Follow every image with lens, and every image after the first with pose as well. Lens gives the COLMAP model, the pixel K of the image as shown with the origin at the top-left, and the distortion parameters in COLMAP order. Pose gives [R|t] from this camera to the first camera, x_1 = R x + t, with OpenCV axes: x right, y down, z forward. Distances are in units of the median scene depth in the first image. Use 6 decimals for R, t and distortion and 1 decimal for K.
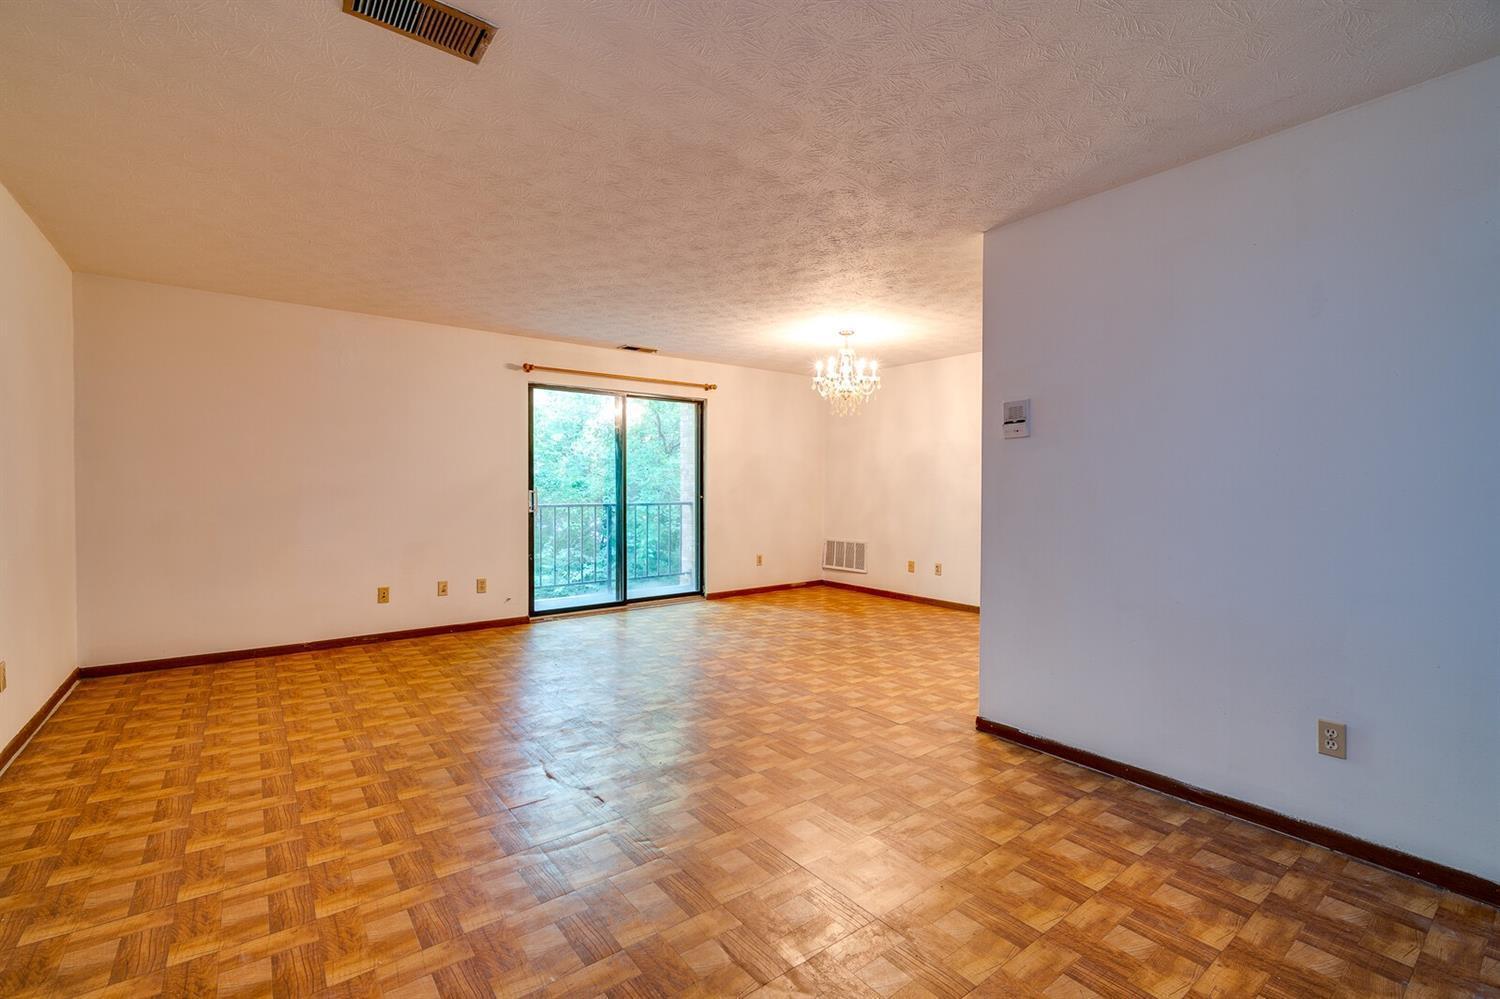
lens RADIAL K [[648.4, 0, 729.3], [0, 648.4, 499.0], [0, 0, 1]] dist [0.002048, 0.000361]
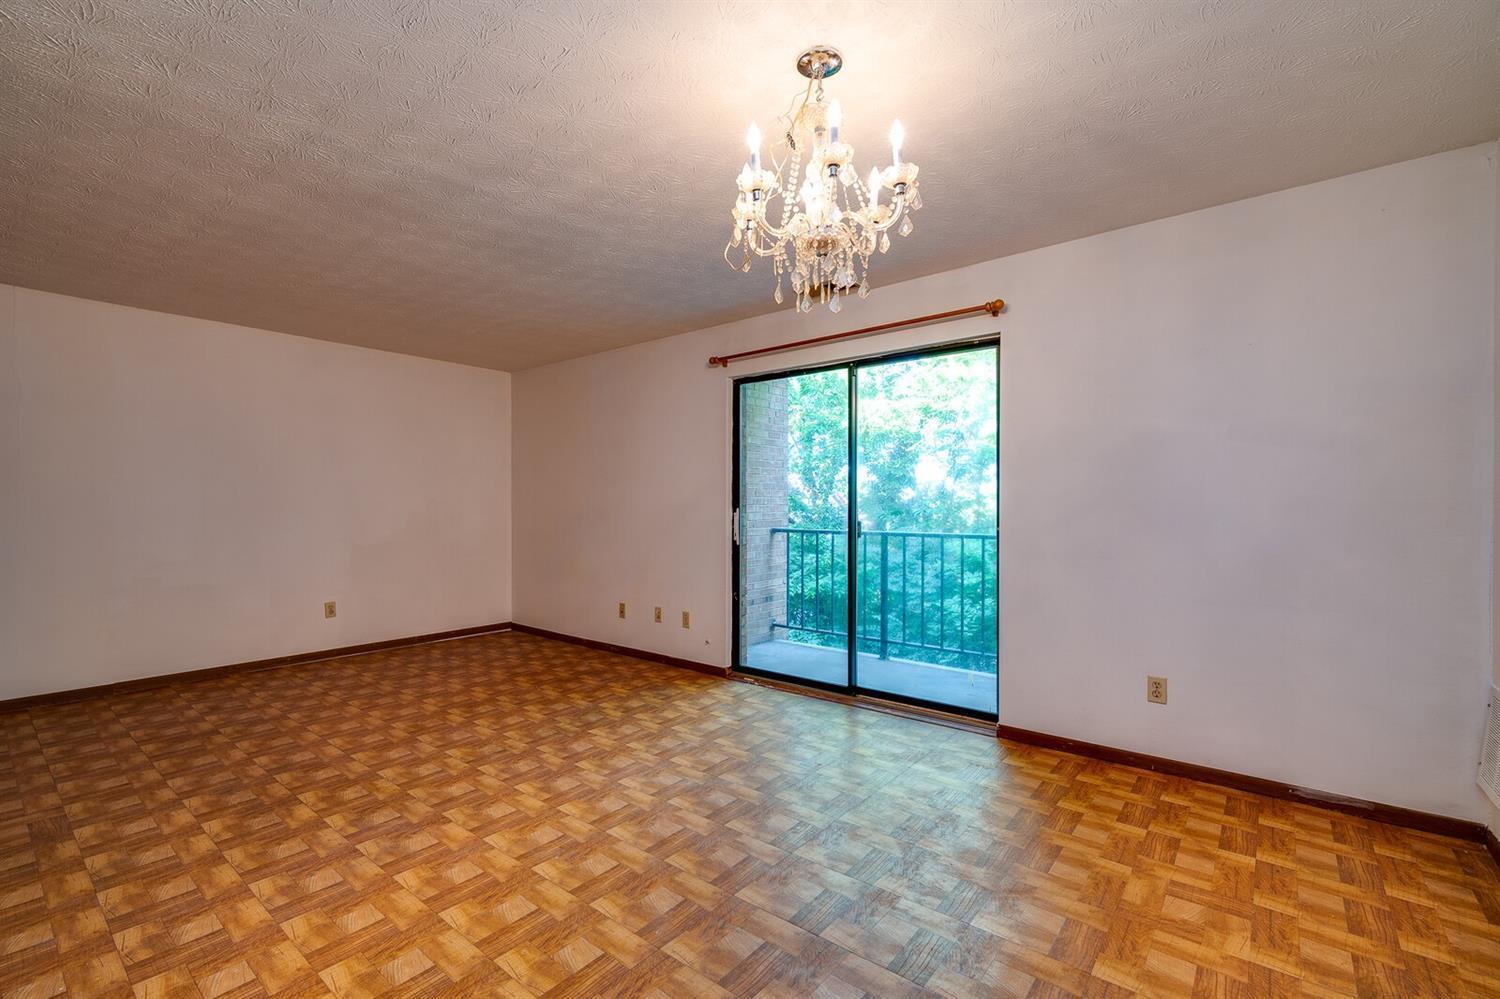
lens RADIAL K [[648.4, 0, 729.3], [0, 648.4, 499.0], [0, 0, 1]] dist [0.002048, 0.000361]
pose [[0.238560, -0.009185, -0.971084, 0.470143], [-0.015156, 0.999798, -0.013180, -0.019207], [0.971009, 0.017862, 0.238373, 0.802932]]
